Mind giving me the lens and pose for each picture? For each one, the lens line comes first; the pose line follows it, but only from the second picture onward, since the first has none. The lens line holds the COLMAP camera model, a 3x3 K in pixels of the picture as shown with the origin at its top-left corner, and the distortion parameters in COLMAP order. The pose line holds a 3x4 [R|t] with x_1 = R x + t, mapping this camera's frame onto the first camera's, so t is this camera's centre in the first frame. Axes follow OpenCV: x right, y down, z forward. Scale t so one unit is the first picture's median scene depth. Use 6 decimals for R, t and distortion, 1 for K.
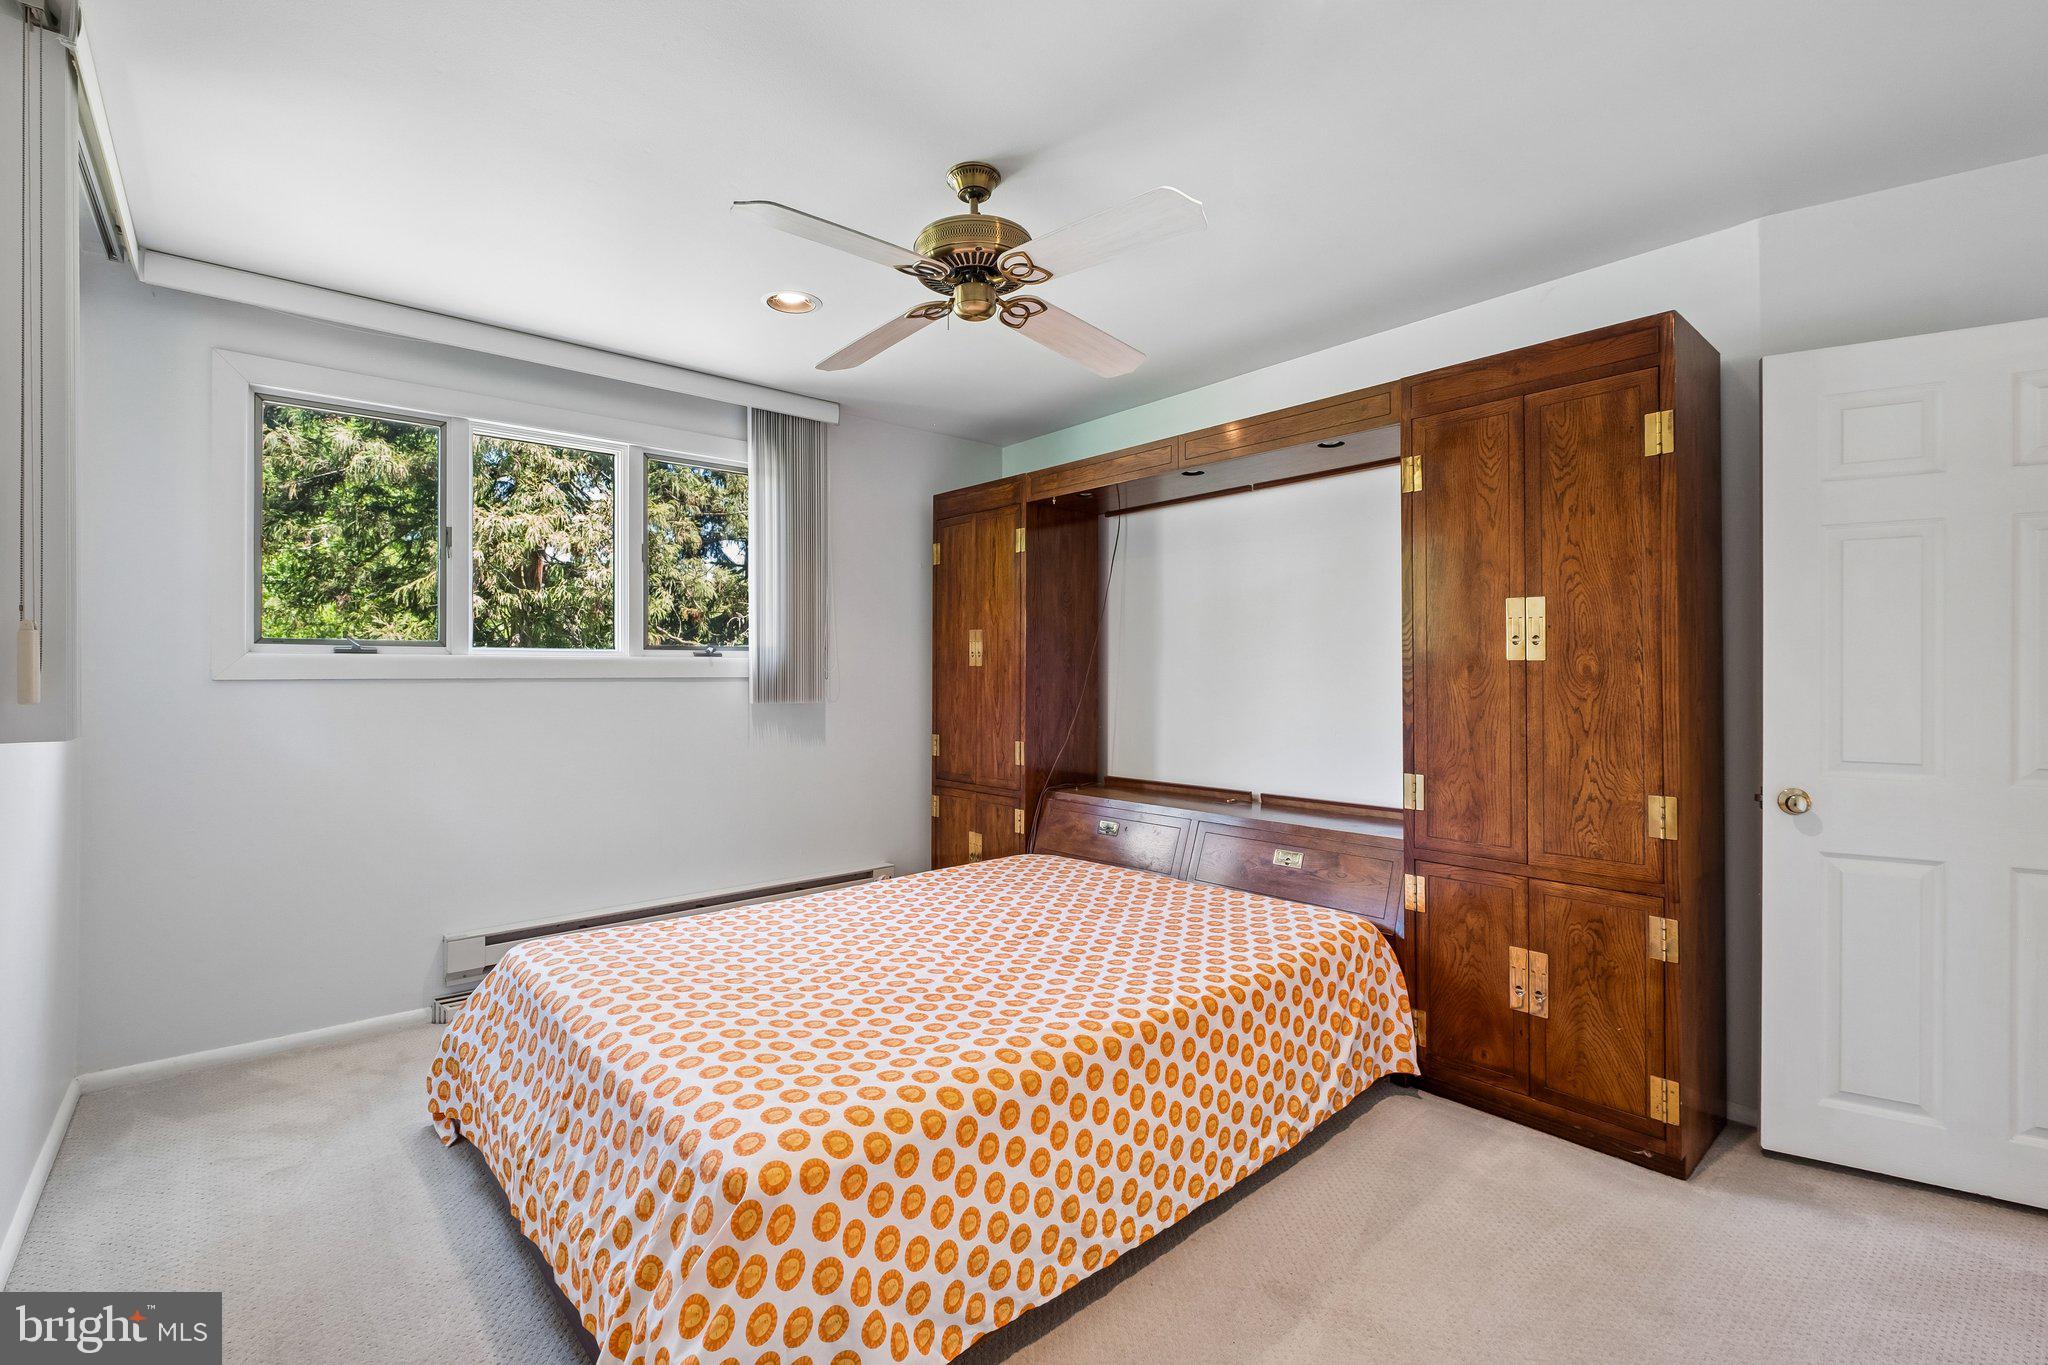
lens RADIAL K [[905.0, 0, 1031.9], [0, 905.0, 677.7], [0, 0, 1]] dist [-0.001711, 0.000322]
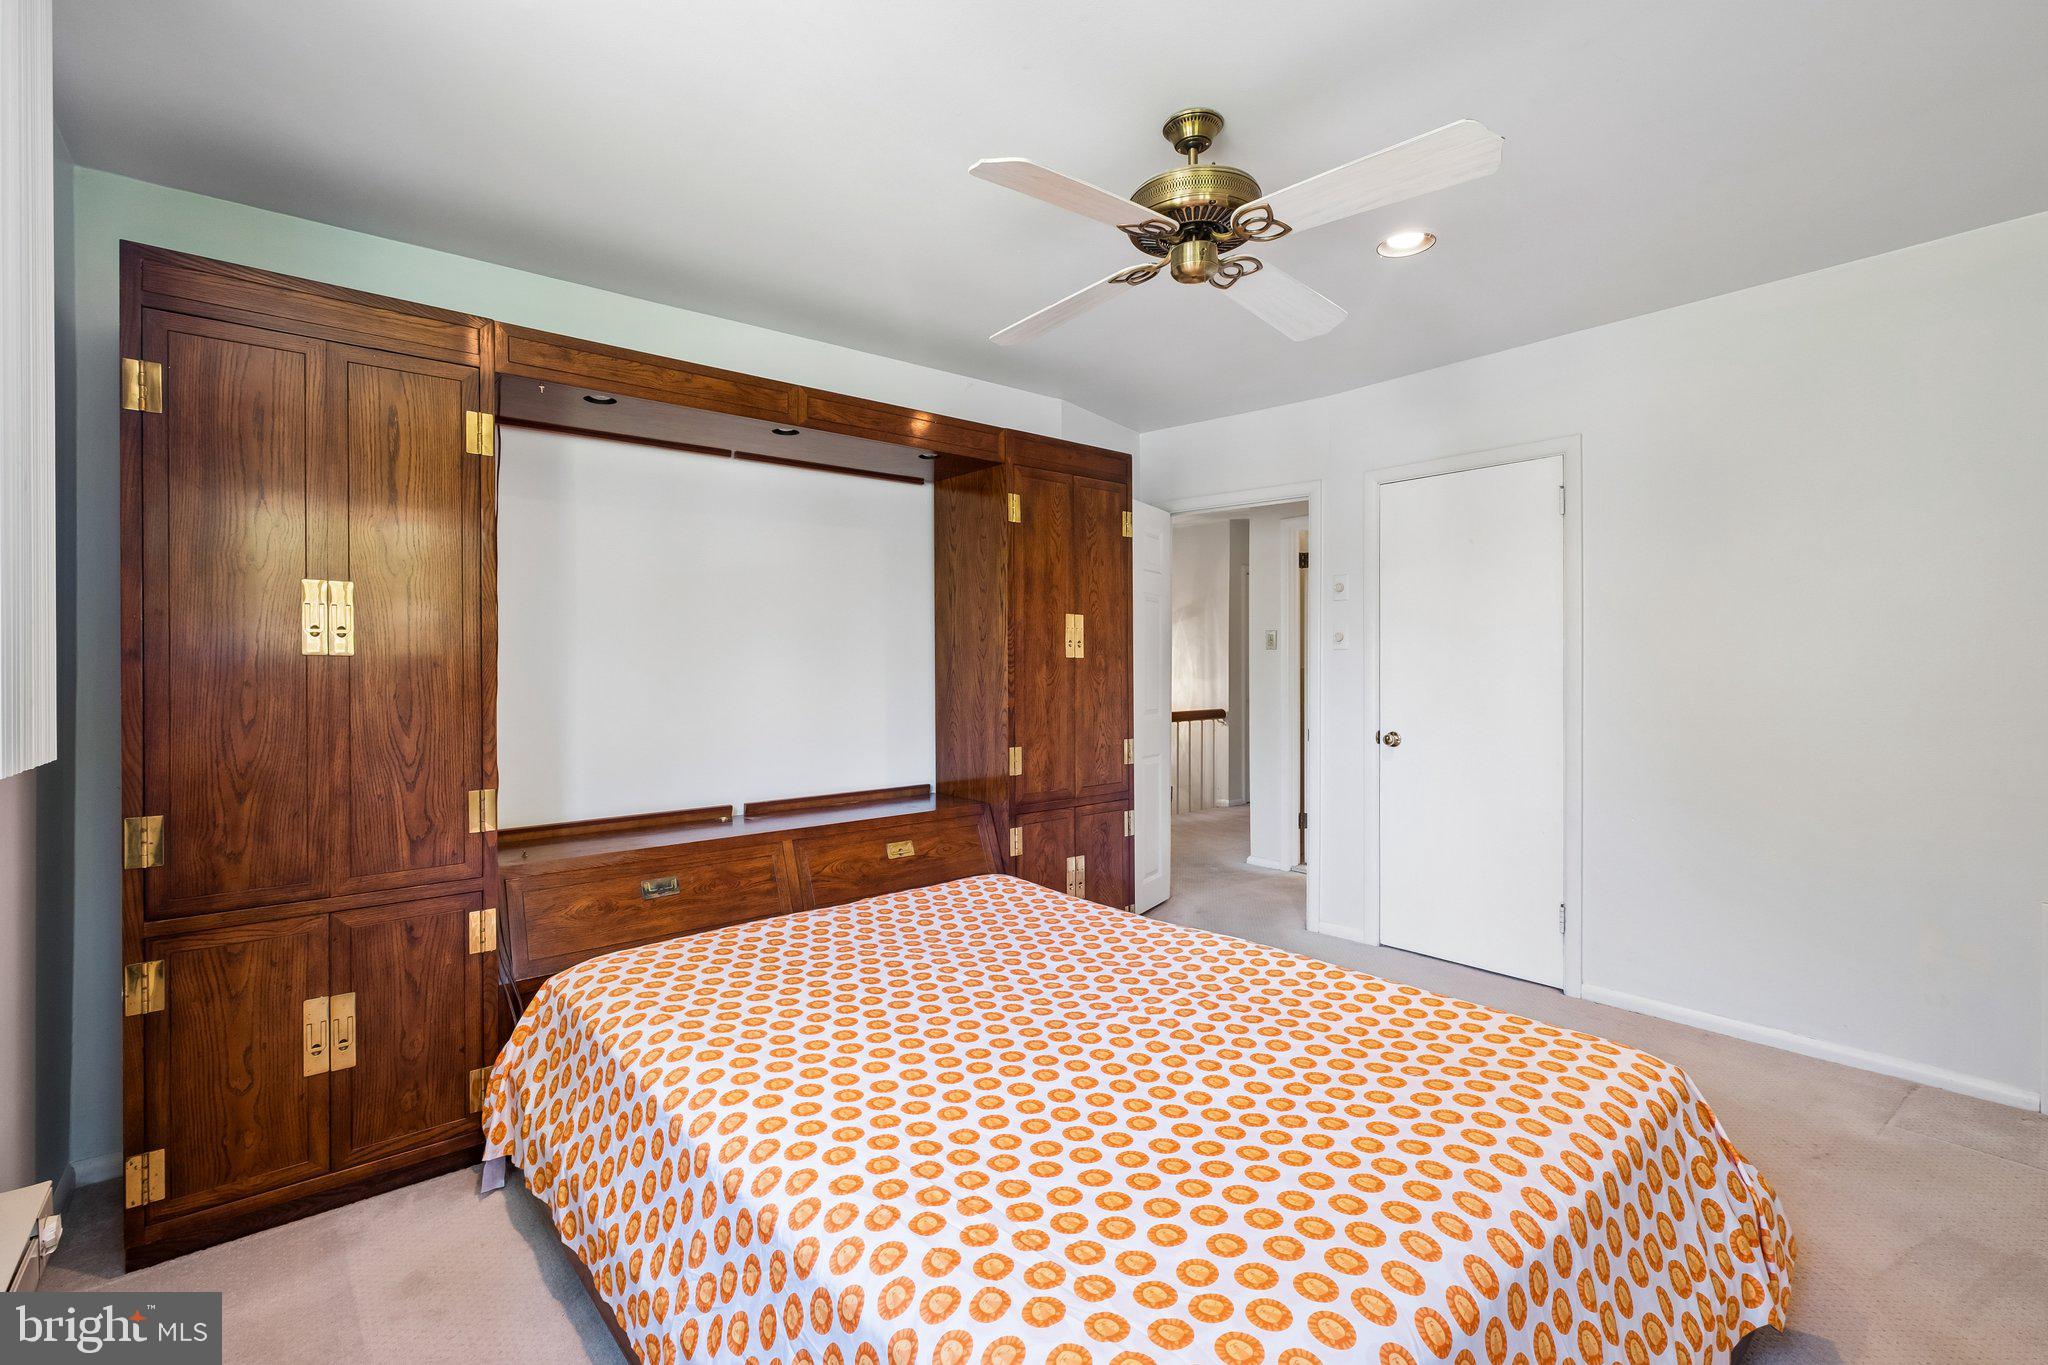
lens RADIAL K [[905.0, 0, 1031.3], [0, 905.0, 669.9], [0, 0, 1]] dist [-0.001711, 0.000322]
pose [[0.035112, -0.001406, 0.999382, -0.888386], [0.010370, 0.999946, 0.001042, -0.001958], [-0.999330, 0.010327, 0.035125, 0.994067]]
